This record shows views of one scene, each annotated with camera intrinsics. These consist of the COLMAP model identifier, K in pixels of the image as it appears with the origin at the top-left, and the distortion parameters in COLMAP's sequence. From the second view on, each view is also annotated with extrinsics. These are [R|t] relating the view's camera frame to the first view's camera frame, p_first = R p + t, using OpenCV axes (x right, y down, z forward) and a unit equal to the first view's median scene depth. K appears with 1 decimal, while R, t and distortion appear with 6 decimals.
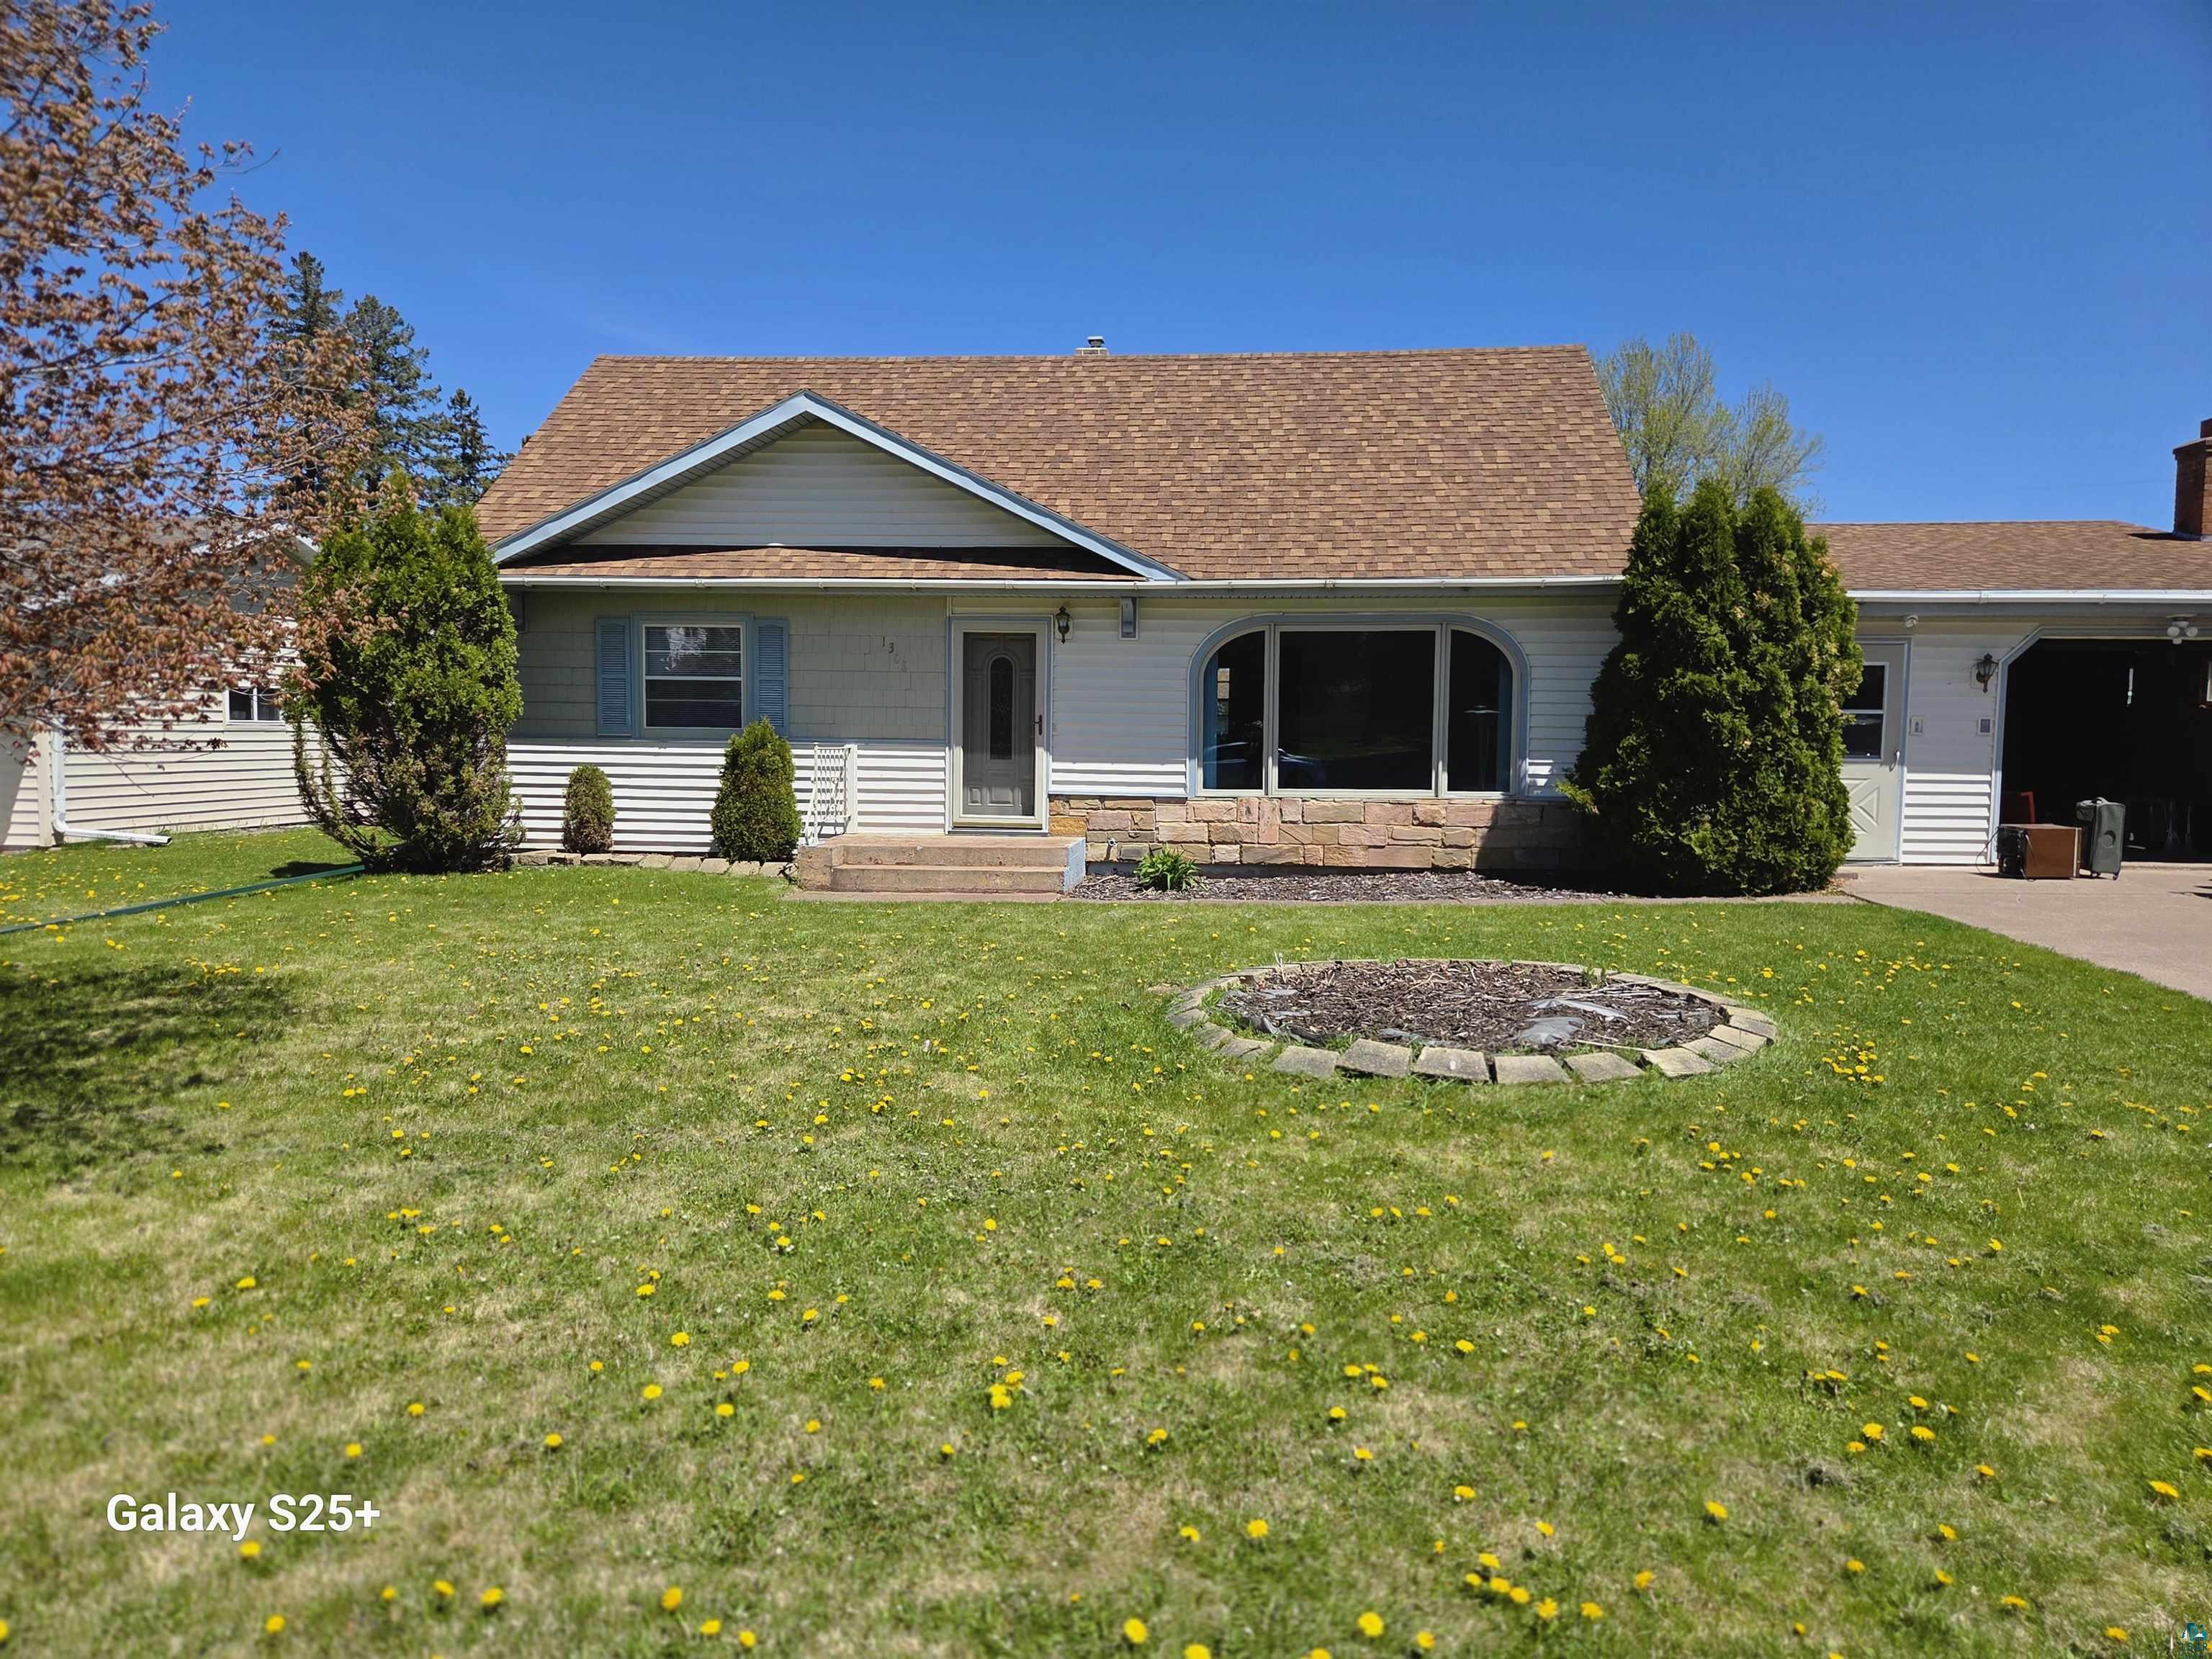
lens RADIAL K [[1475.1, 0, 1110.0], [0, 1475.1, 833.2], [0, 0, 1]] dist [0.012264, -0.007531]
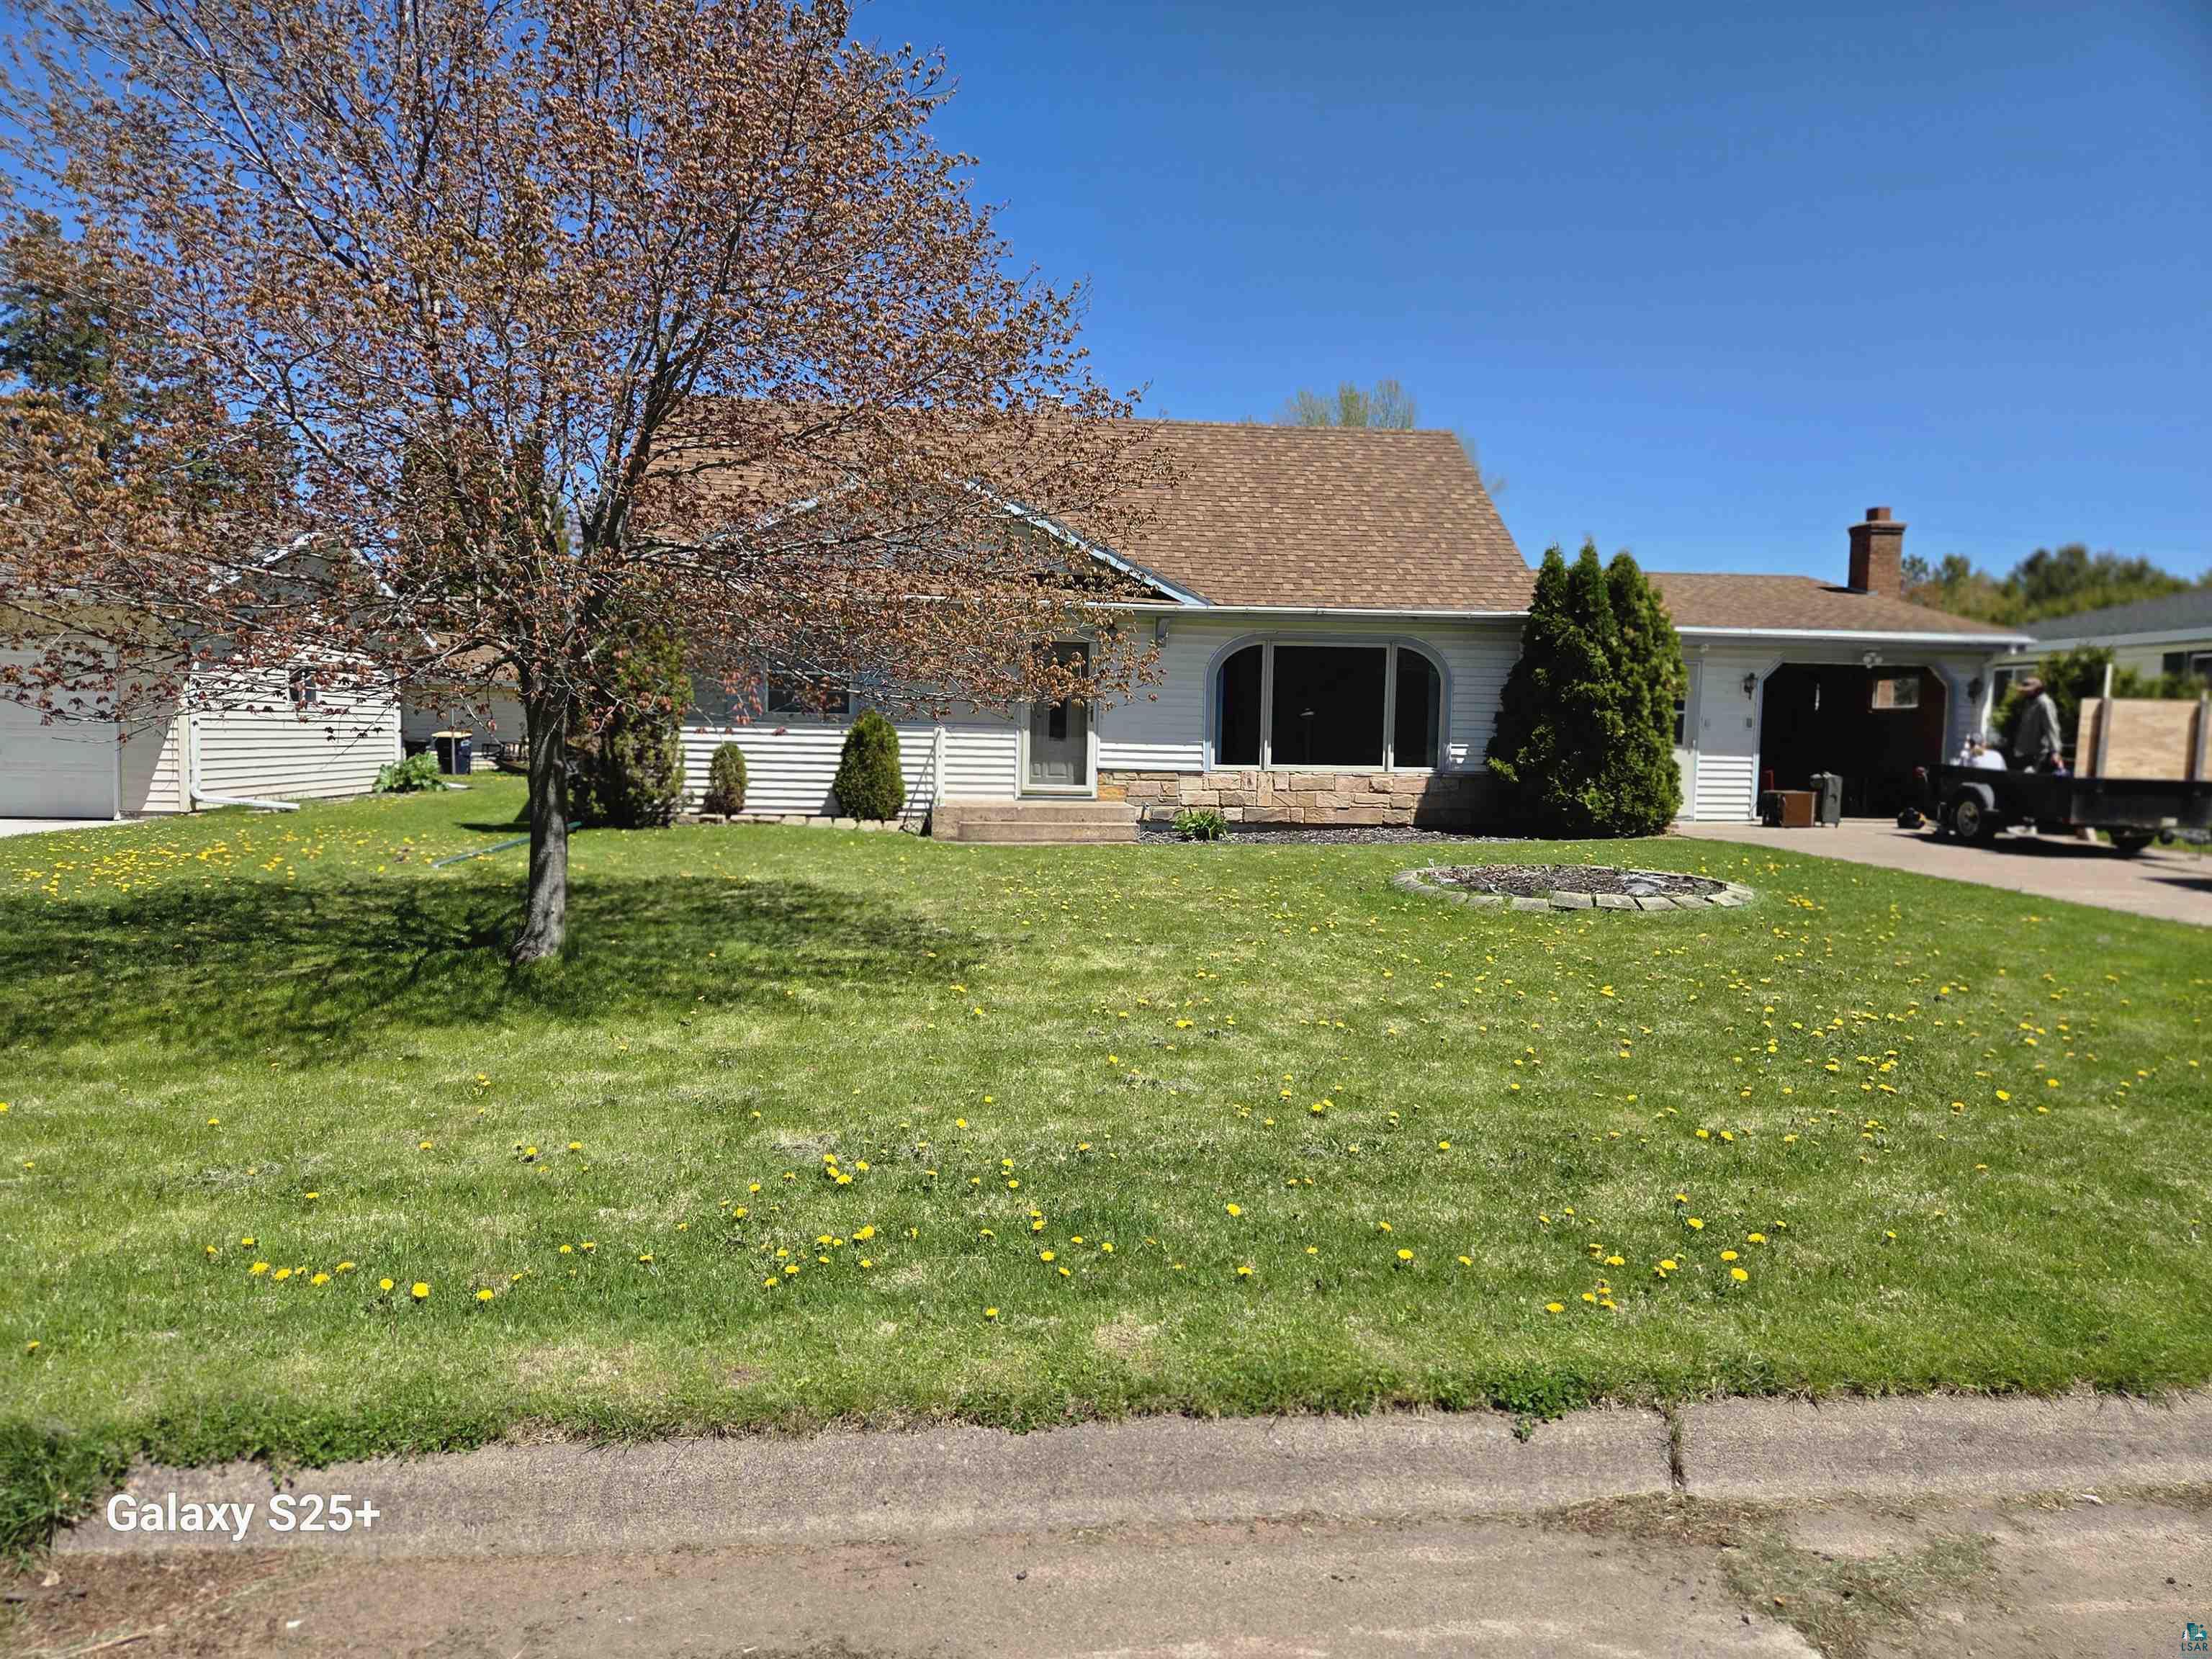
lens RADIAL K [[1475.1, 0, 1102.8], [0, 1475.1, 831.7], [0, 0, 1]] dist [0.012264, -0.007531]
pose [[0.978250, -0.003997, 0.207390, -0.310621], [0.004001, 0.999992, 0.000401, 0.028960], [-0.207390, 0.000438, 0.978258, -0.262200]]
